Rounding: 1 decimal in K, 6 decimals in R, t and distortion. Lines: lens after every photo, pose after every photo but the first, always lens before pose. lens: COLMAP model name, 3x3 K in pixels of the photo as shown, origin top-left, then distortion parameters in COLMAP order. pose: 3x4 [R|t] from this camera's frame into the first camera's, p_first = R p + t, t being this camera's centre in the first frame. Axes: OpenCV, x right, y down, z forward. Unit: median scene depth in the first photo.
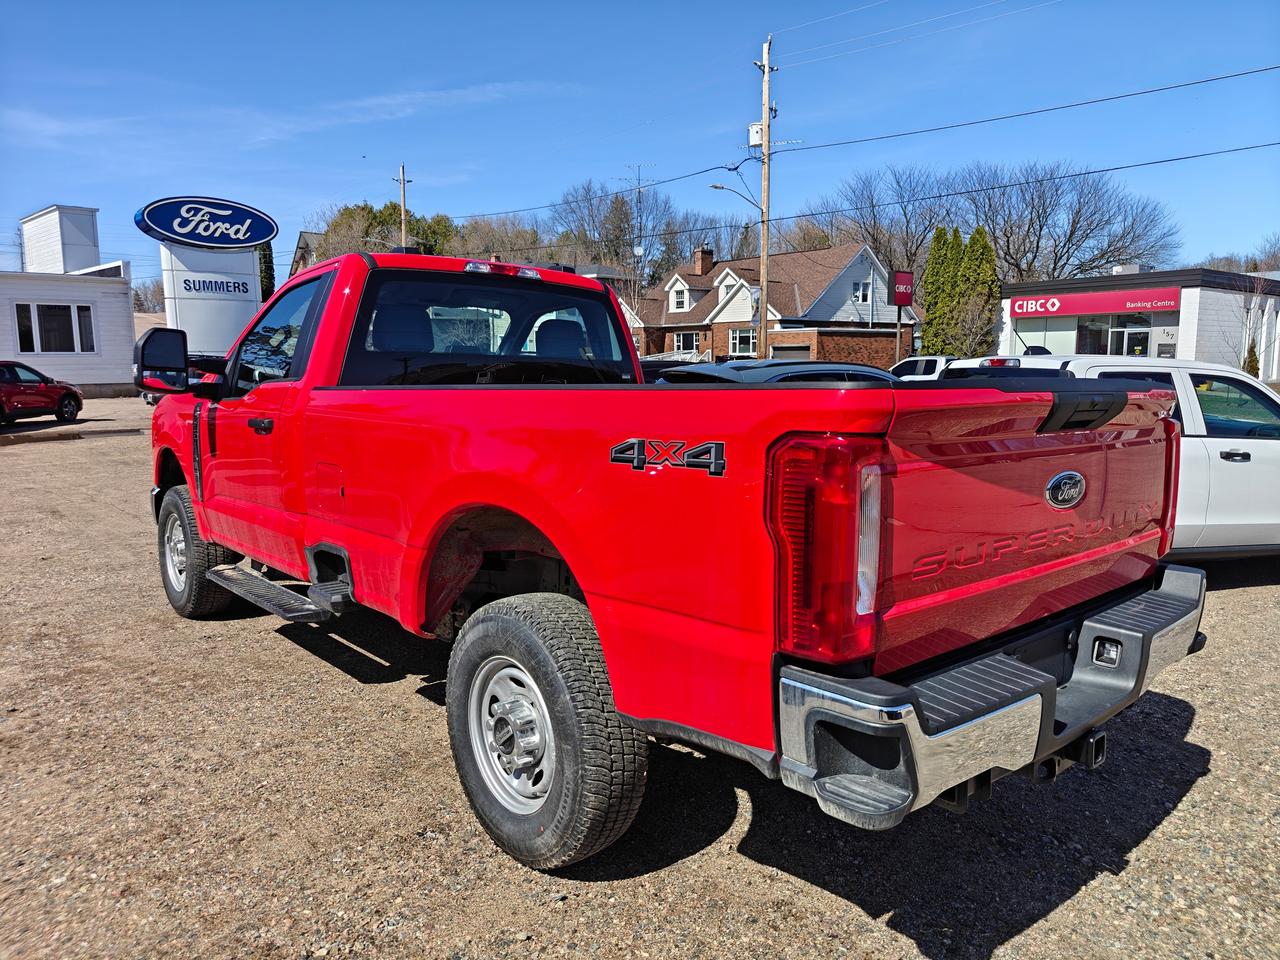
lens RADIAL K [[873.3, 0, 640.0], [0, 873.3, 480.0], [0, 0, 1]] dist [0.009518, 0.002512]
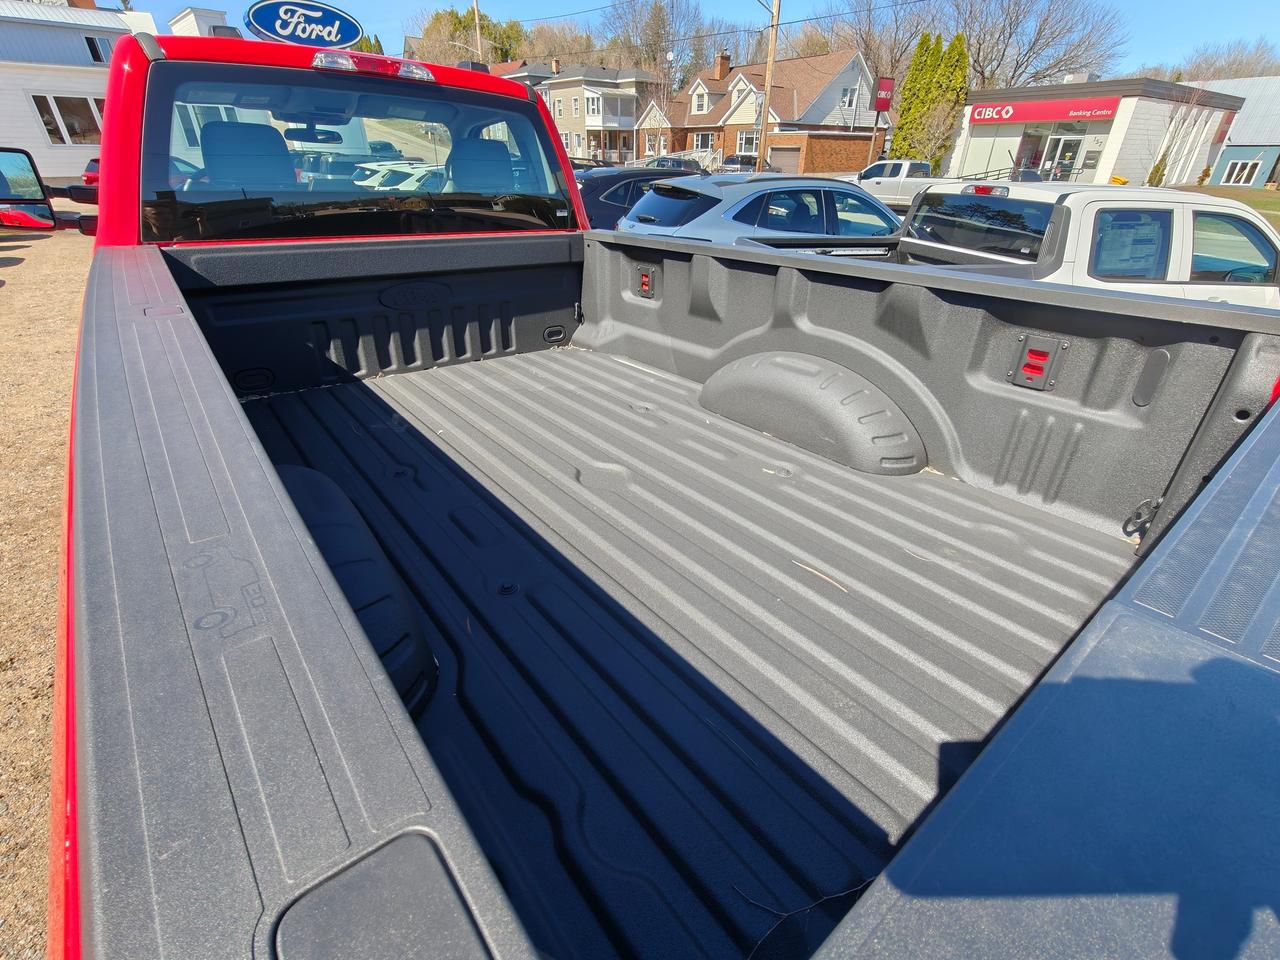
lens RADIAL K [[577.6, 0, 640.0], [0, 577.6, 480.0], [0, 0, 1]] dist [-0.001041, -0.000330]
pose [[0.998733, 0.034605, -0.036531, 0.011226], [-0.018745, 0.929599, 0.368096, -0.010348], [0.046697, -0.366945, 0.929070, 0.045062]]
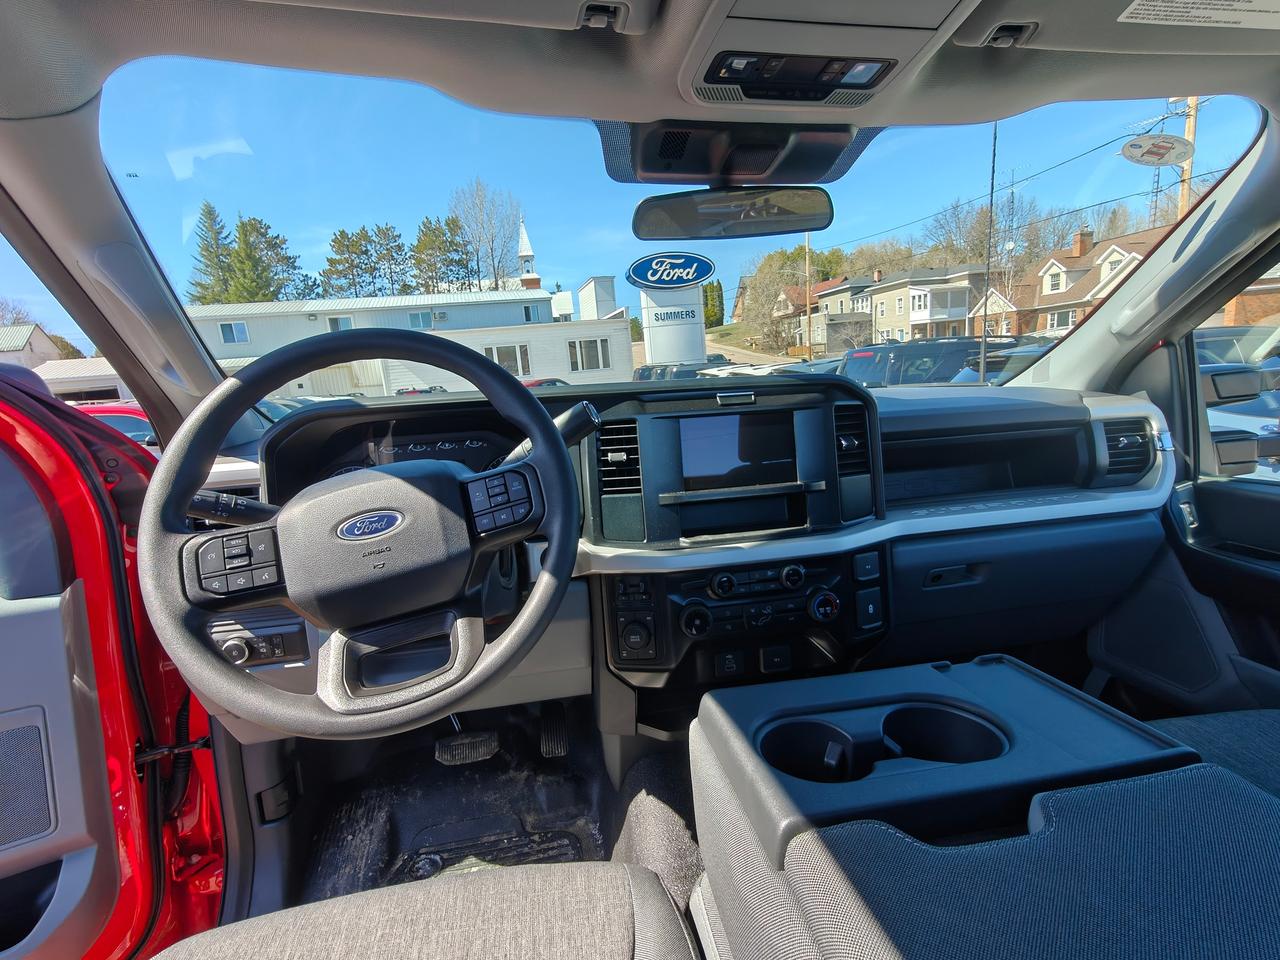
lens RADIAL K [[577.6, 0, 640.0], [0, 577.6, 480.0], [0, 0, 1]] dist [-0.001041, -0.000330]
pose [[0.855951, 0.030608, -0.516150, -0.027777], [0.007804, 0.997368, 0.072085, -0.015669], [0.516998, -0.065729, 0.853459, 0.110196]]
